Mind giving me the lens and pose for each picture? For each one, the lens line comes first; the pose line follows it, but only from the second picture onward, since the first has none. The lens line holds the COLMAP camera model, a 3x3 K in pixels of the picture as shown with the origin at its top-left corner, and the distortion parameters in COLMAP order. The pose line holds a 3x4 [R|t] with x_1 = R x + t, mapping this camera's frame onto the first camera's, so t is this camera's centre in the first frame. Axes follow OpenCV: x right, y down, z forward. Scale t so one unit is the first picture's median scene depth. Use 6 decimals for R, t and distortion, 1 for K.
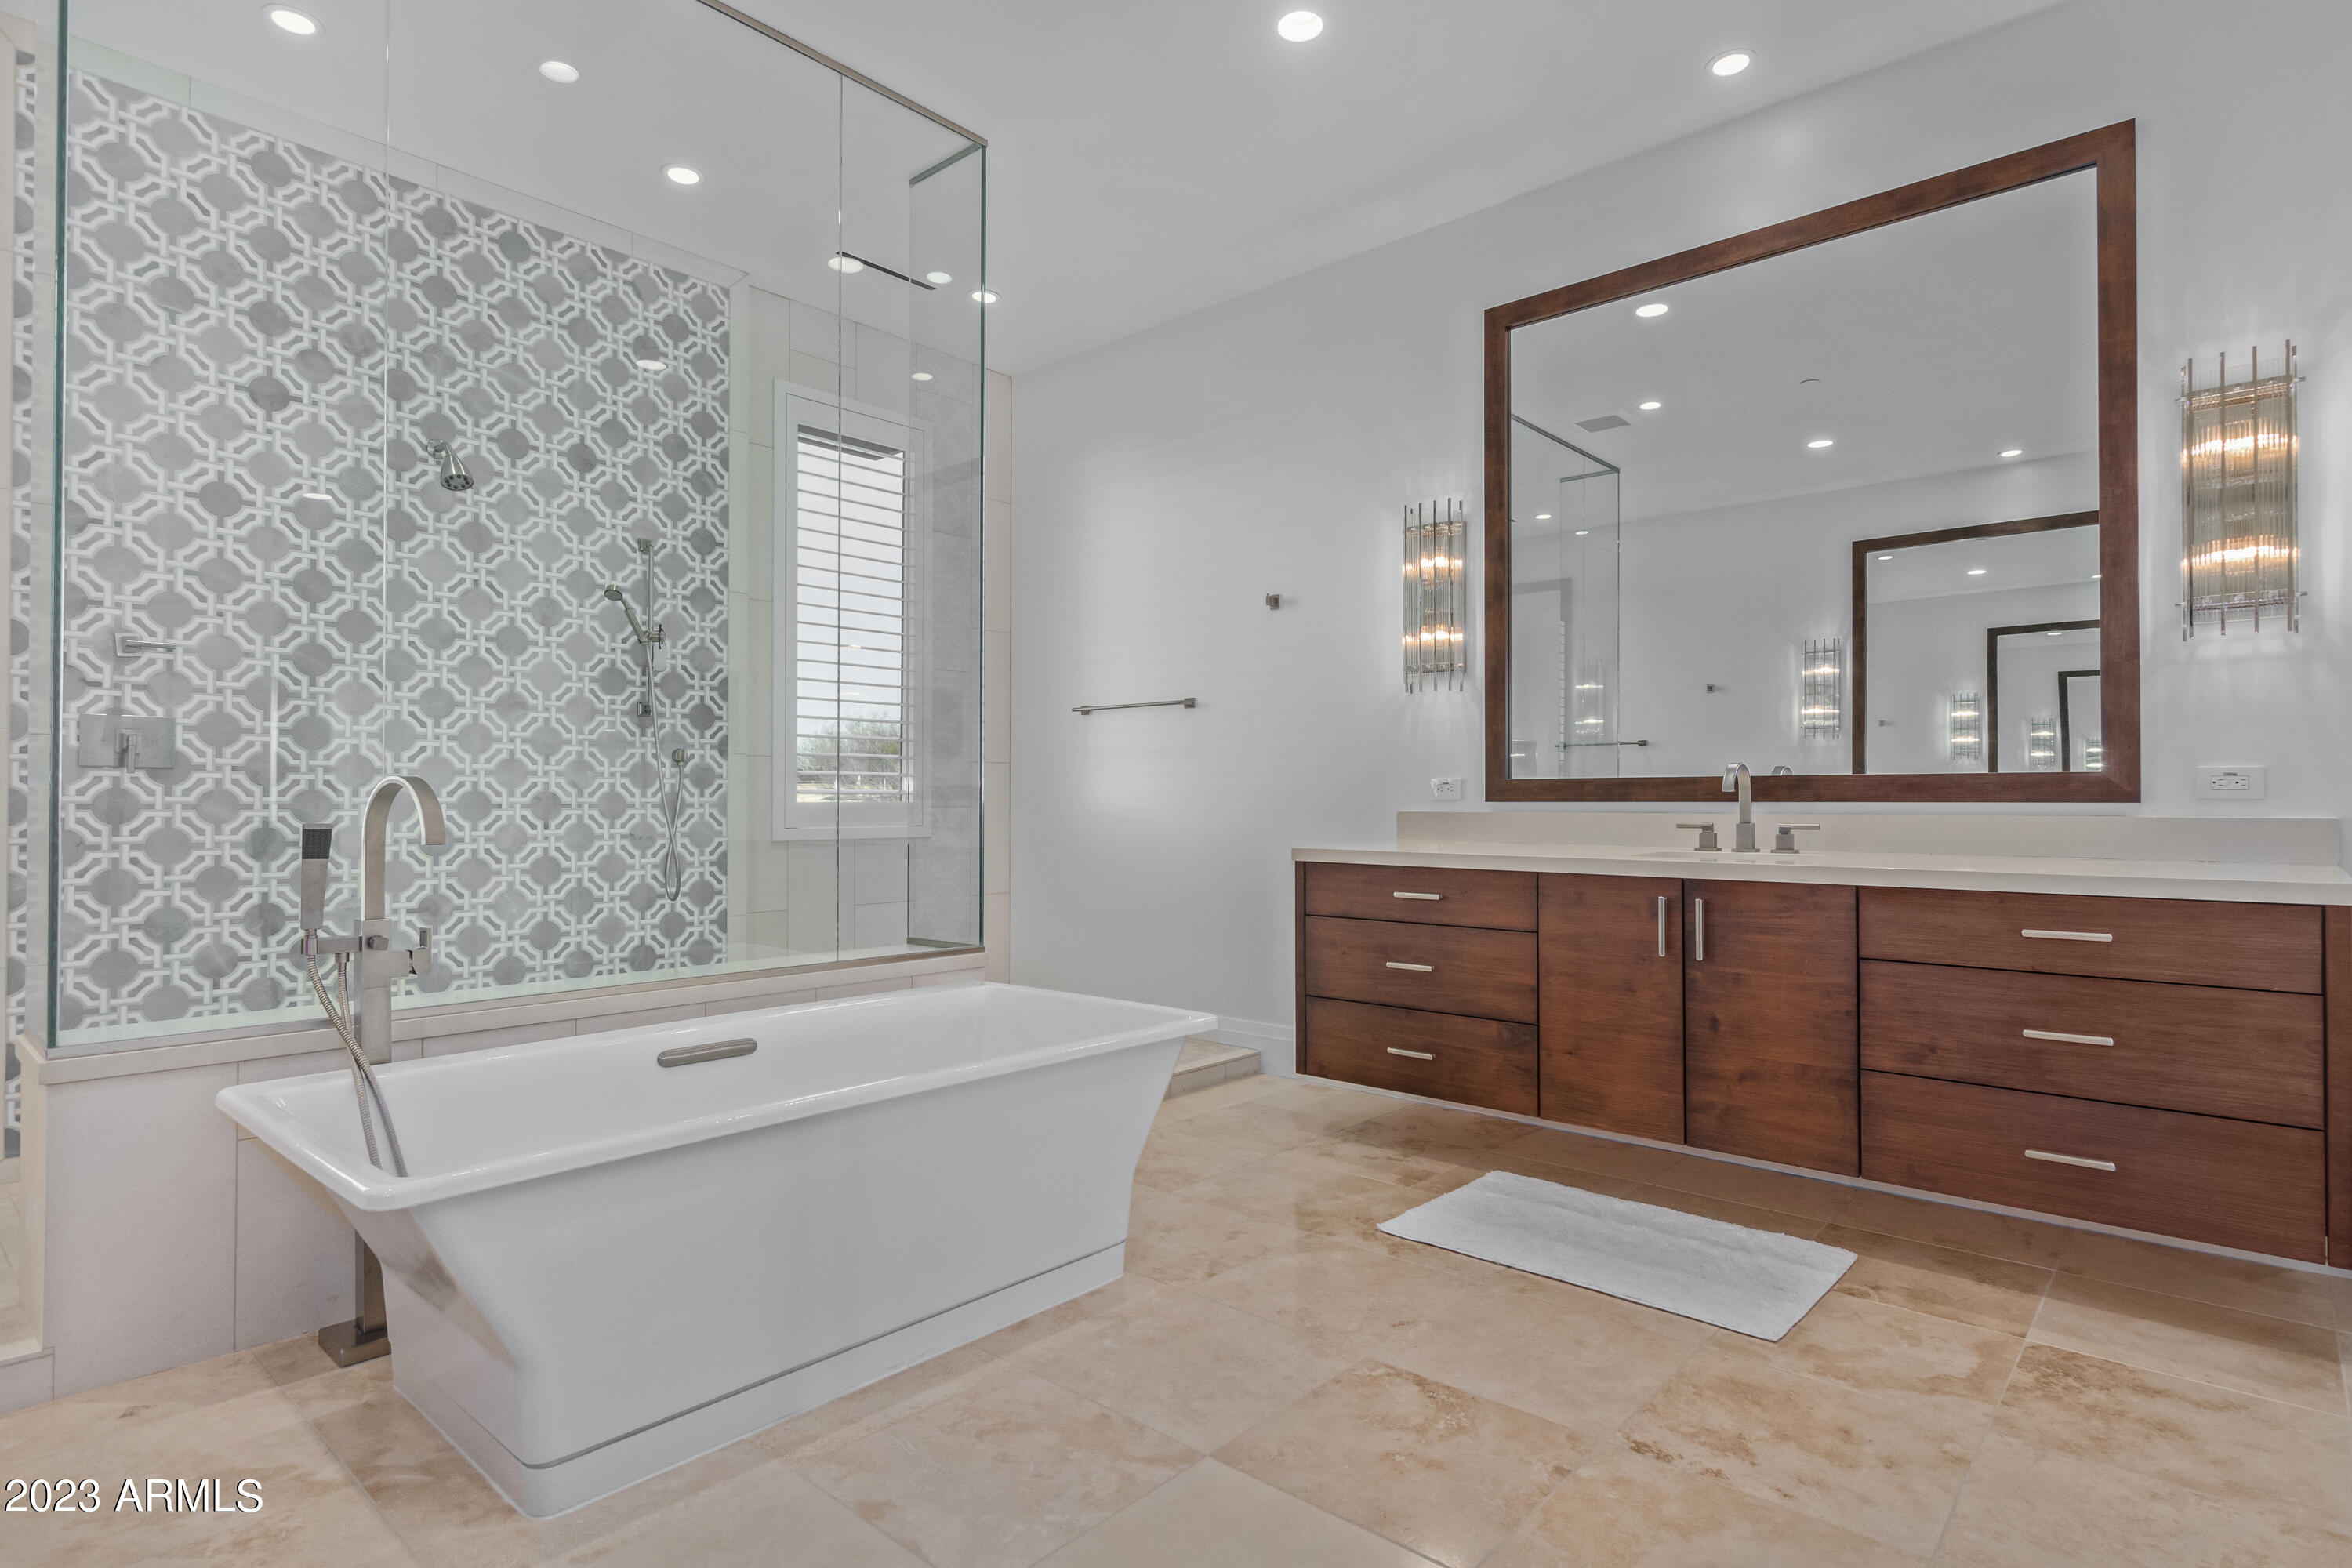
lens RADIAL K [[1229.0, 0, 1181.6], [0, 1229.0, 791.5], [0, 0, 1]] dist [0.016976, -0.012399]
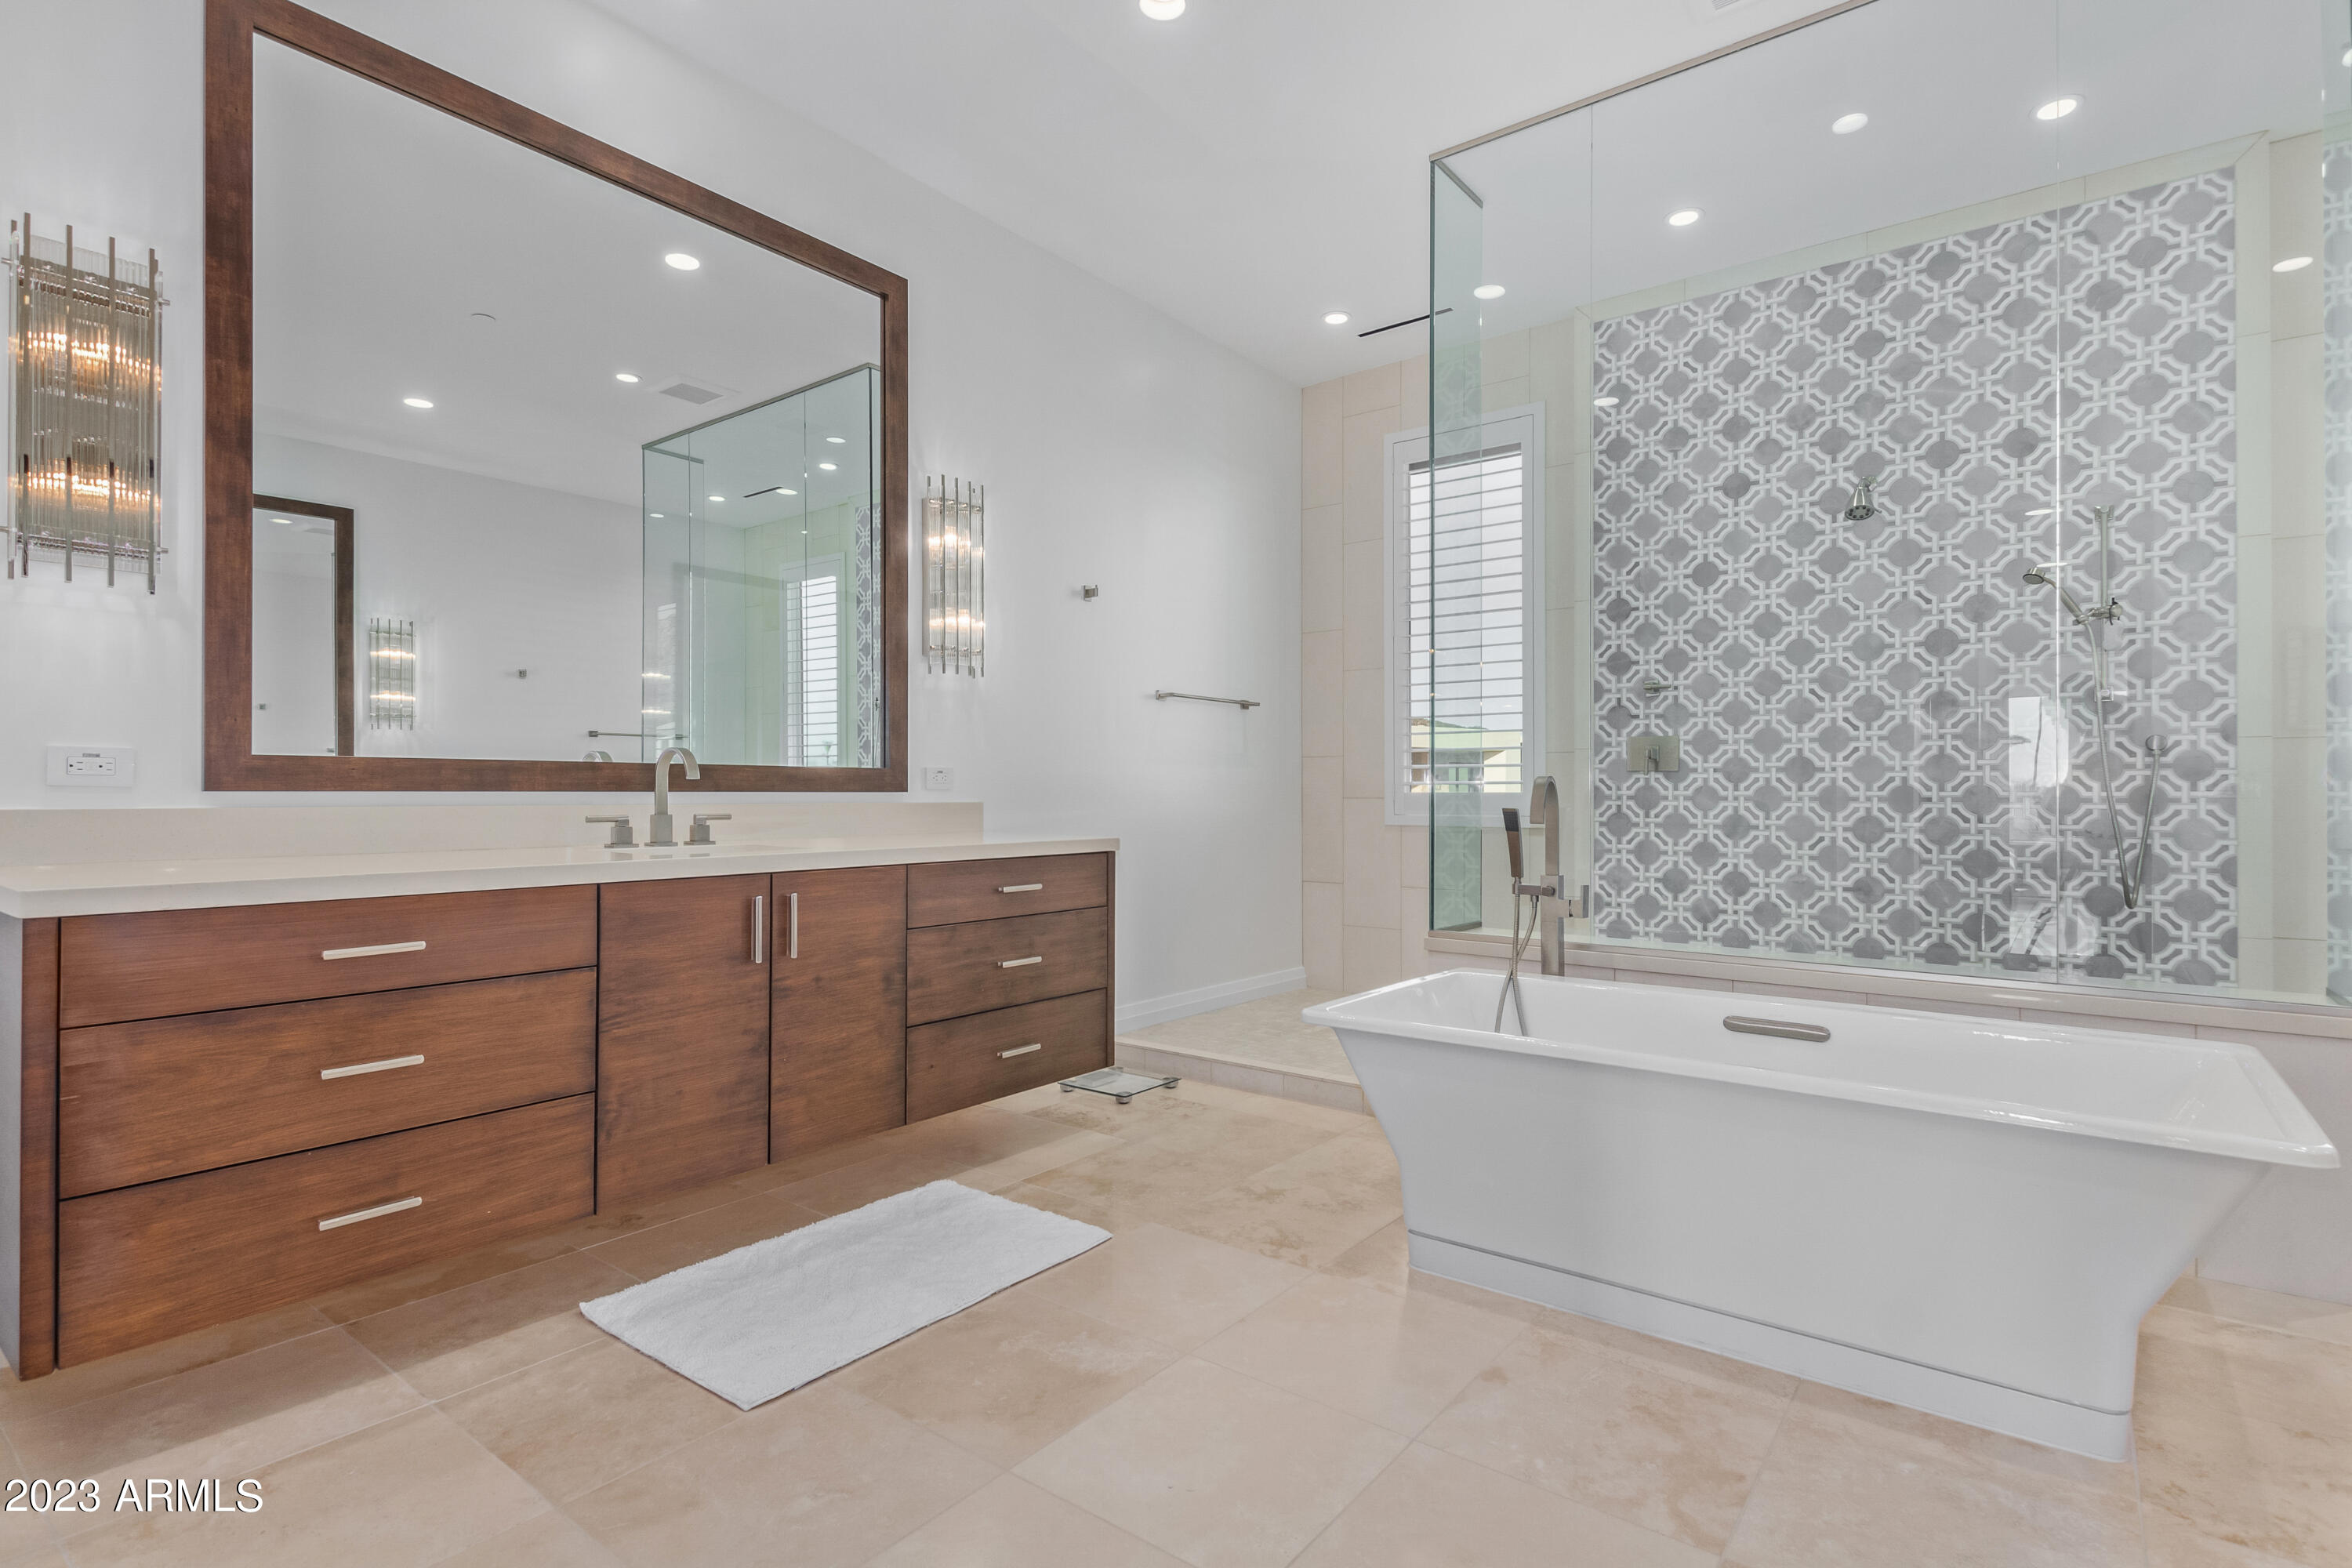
lens RADIAL K [[1146.8, 0, 1168.6], [0, 1146.8, 797.5], [0, 0, 1]] dist [0.004387, -0.000909]
pose [[0.050377, 0.003131, -0.998725, 0.415183], [0.004384, 0.999985, 0.003356, 0.003889], [0.998721, -0.004548, 0.050363, 0.301997]]
